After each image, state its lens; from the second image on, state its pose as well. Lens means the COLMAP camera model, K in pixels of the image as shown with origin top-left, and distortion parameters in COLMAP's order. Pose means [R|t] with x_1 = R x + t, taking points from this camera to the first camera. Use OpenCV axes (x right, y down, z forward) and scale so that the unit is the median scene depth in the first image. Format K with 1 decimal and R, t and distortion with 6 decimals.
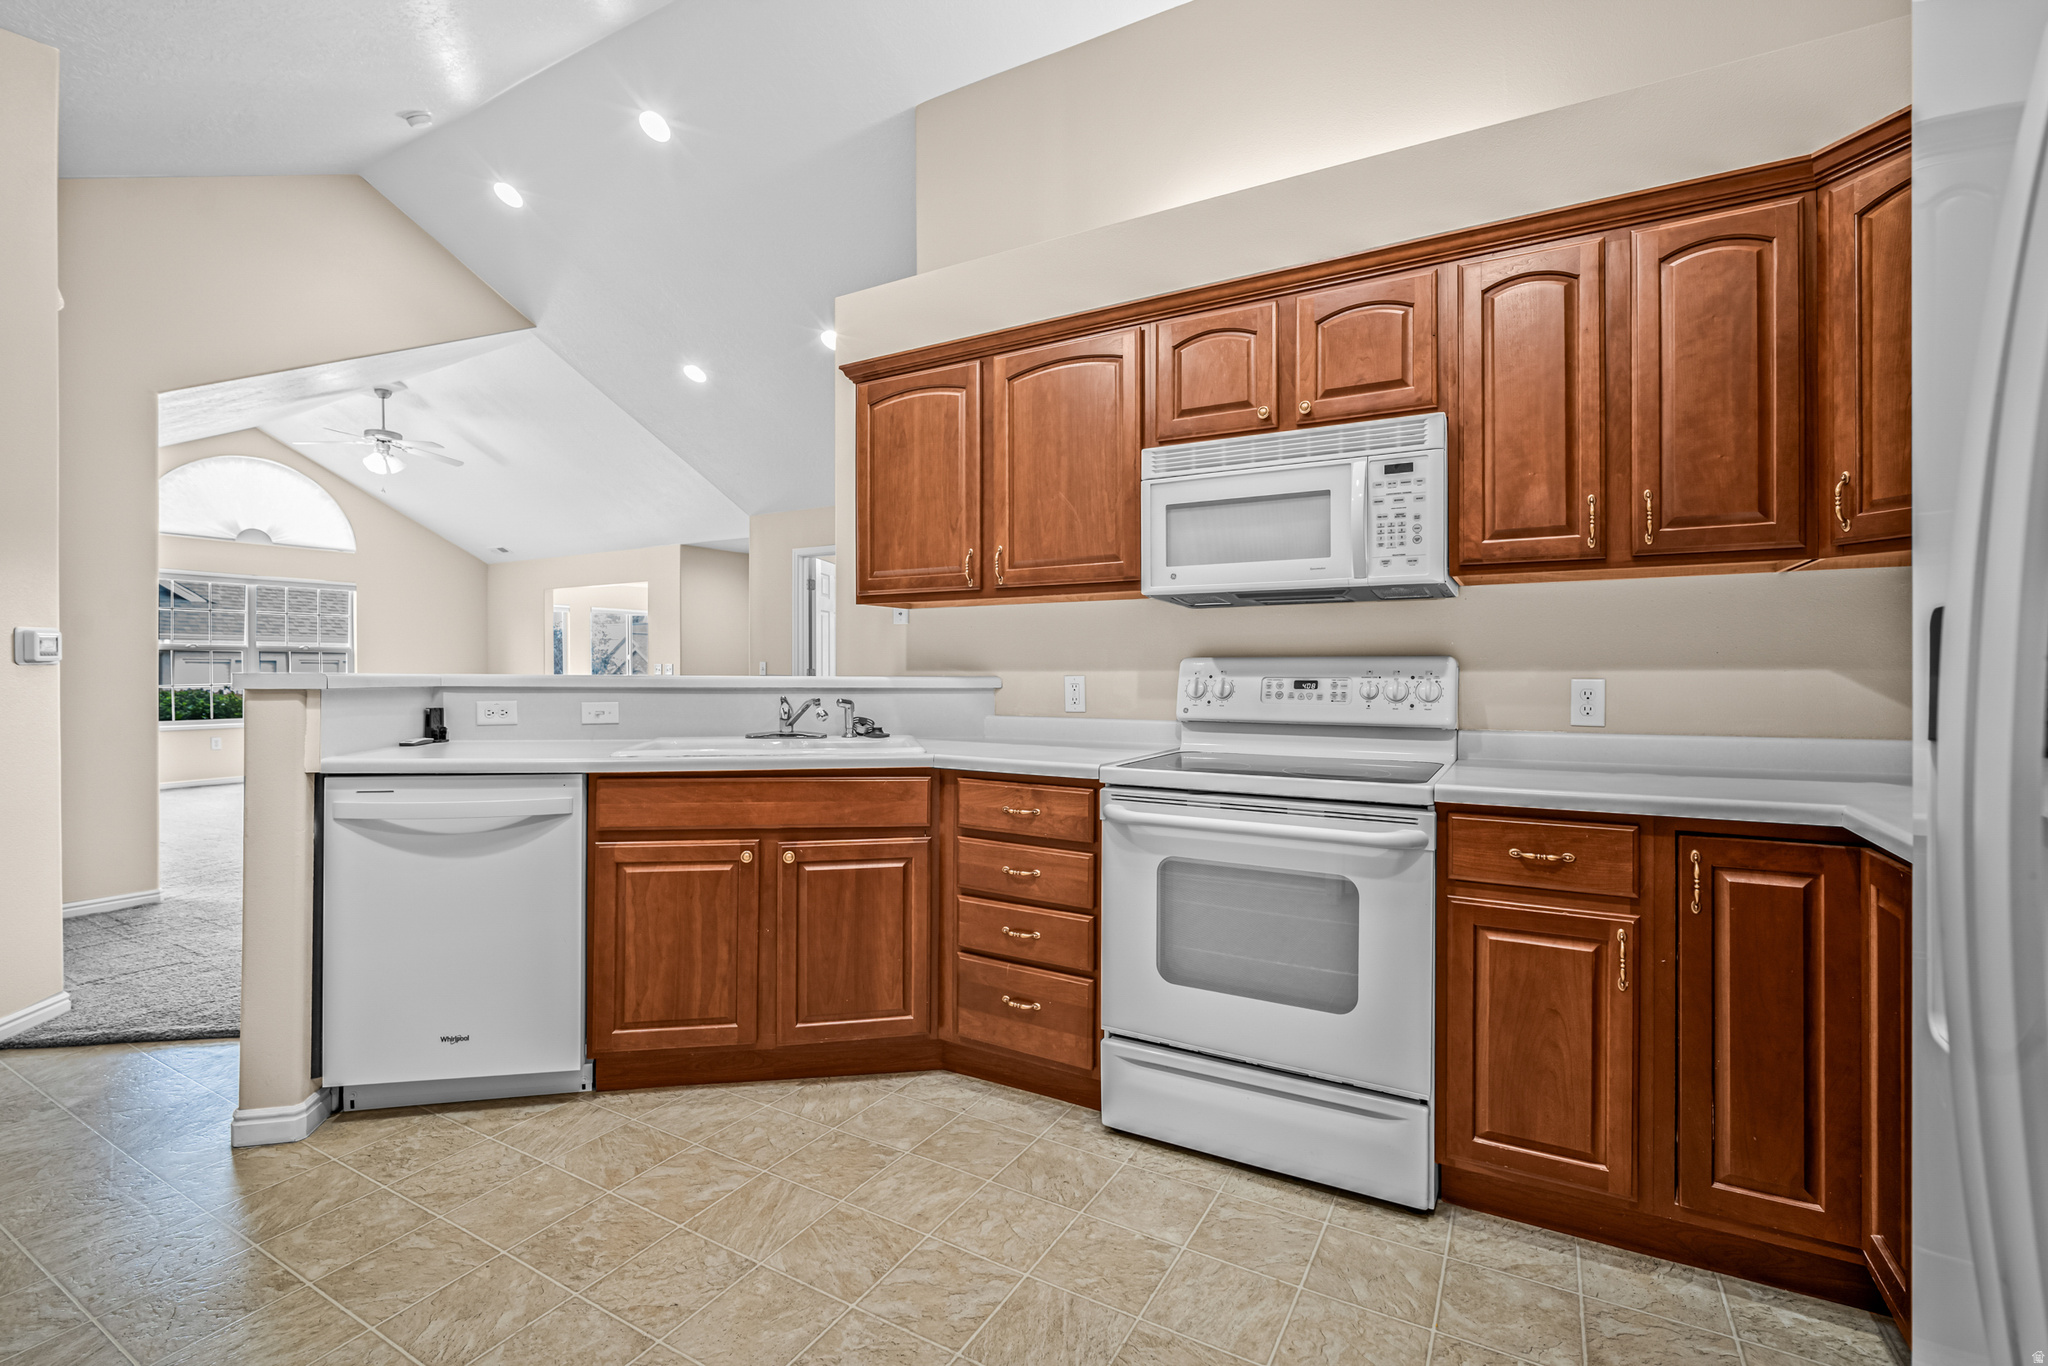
lens RADIAL K [[900.2, 0, 1029.8], [0, 900.2, 673.9], [0, 0, 1]] dist [-0.009846, 0.001707]
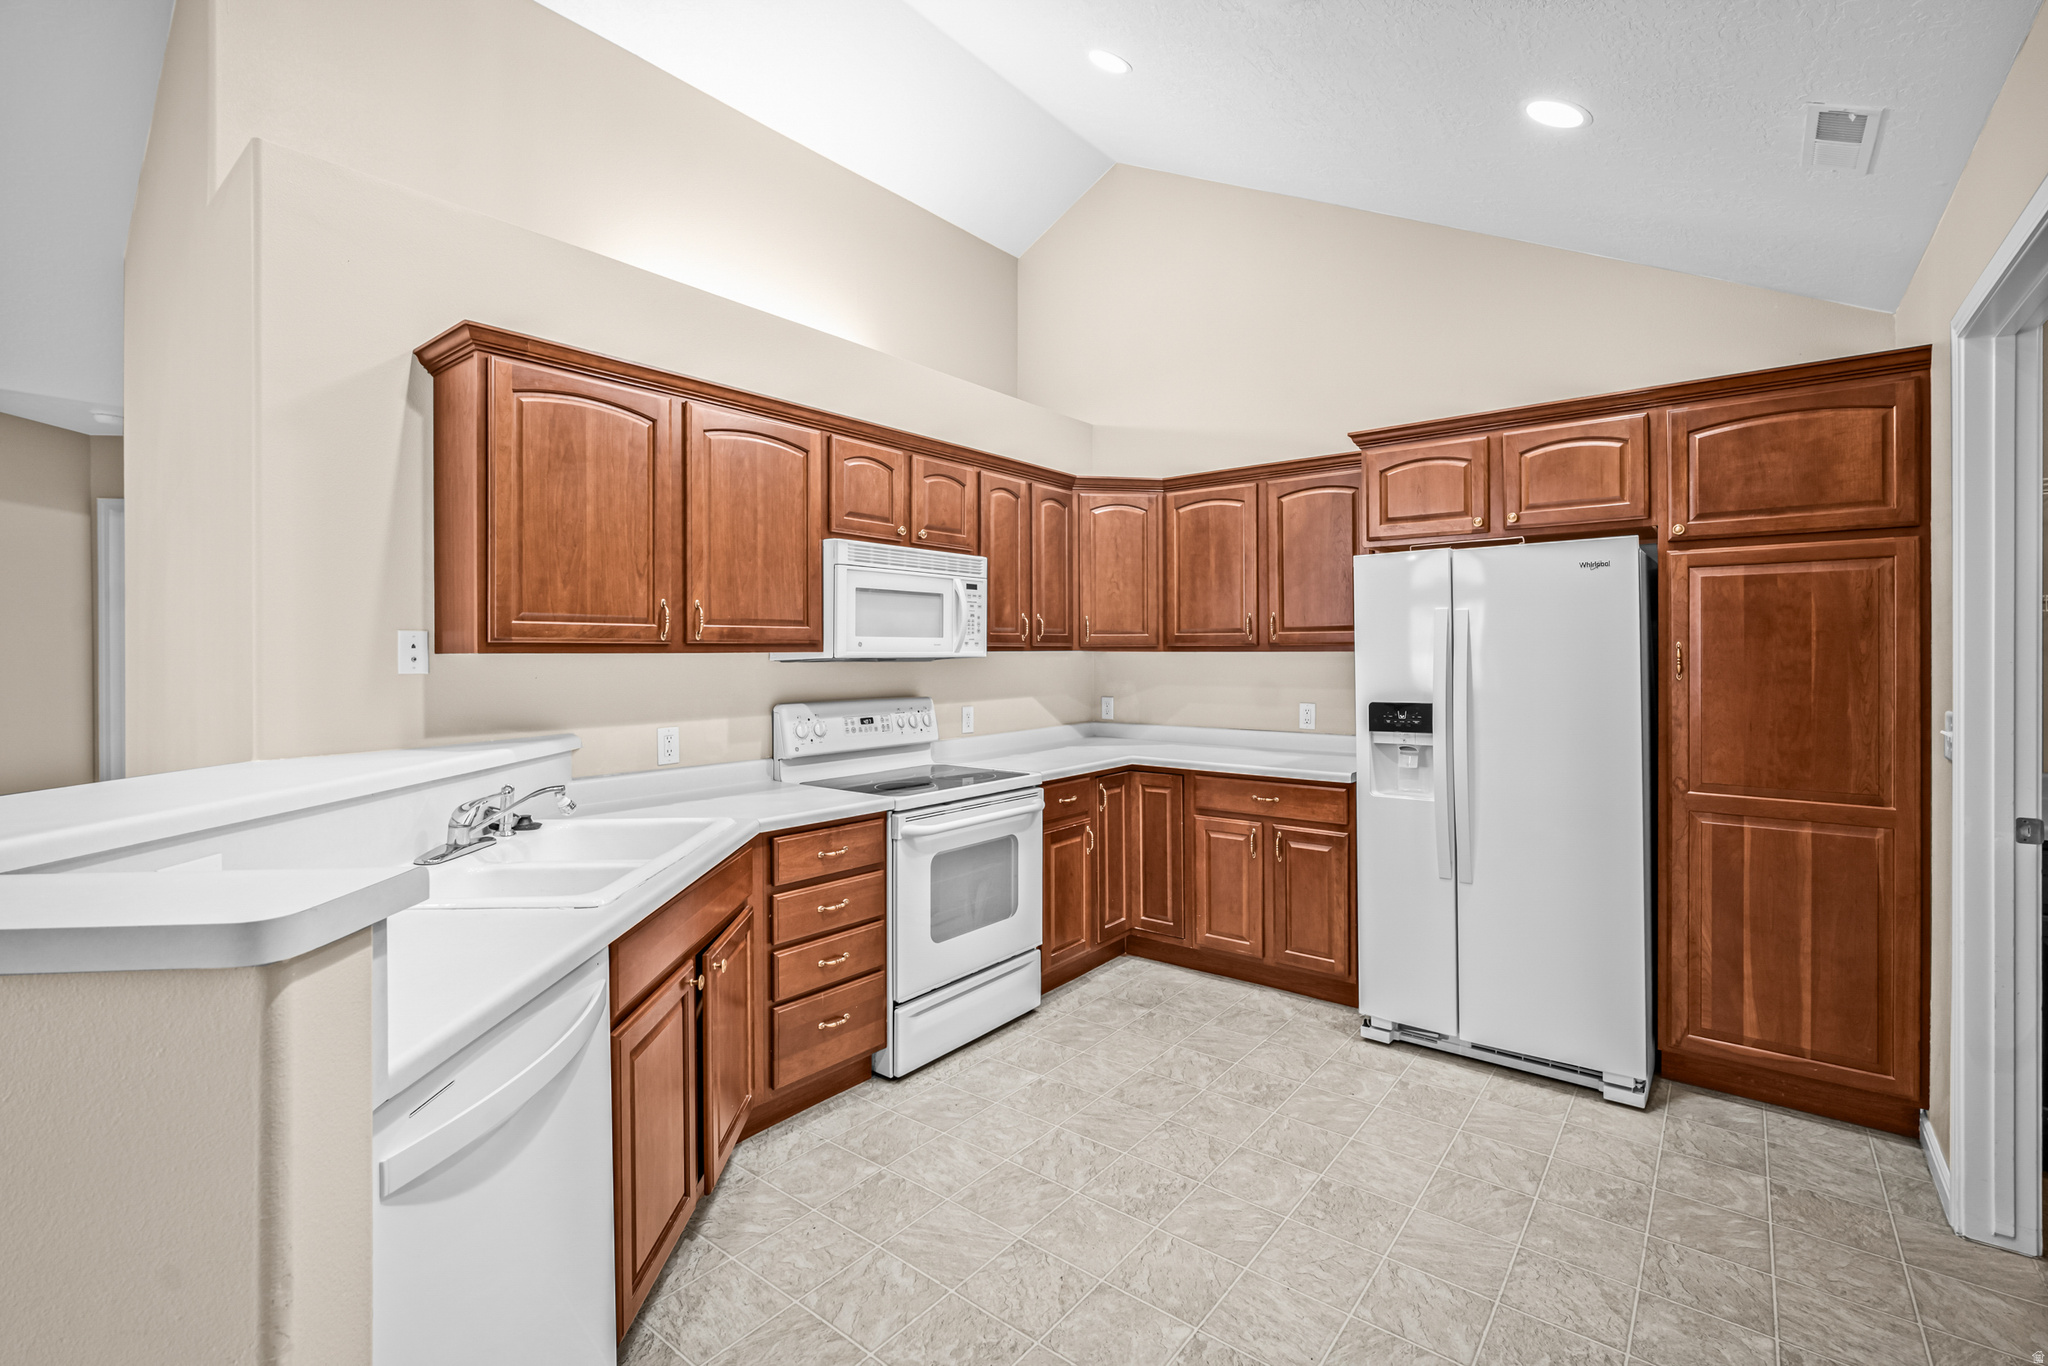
lens RADIAL K [[900.2, 0, 1032.5], [0, 900.2, 662.1], [0, 0, 1]] dist [-0.009846, 0.001707]
pose [[0.152387, -0.011414, 0.988255, -1.109207], [0.006496, 0.999923, 0.010547, -0.099418], [-0.988300, 0.004813, 0.152449, 0.591346]]
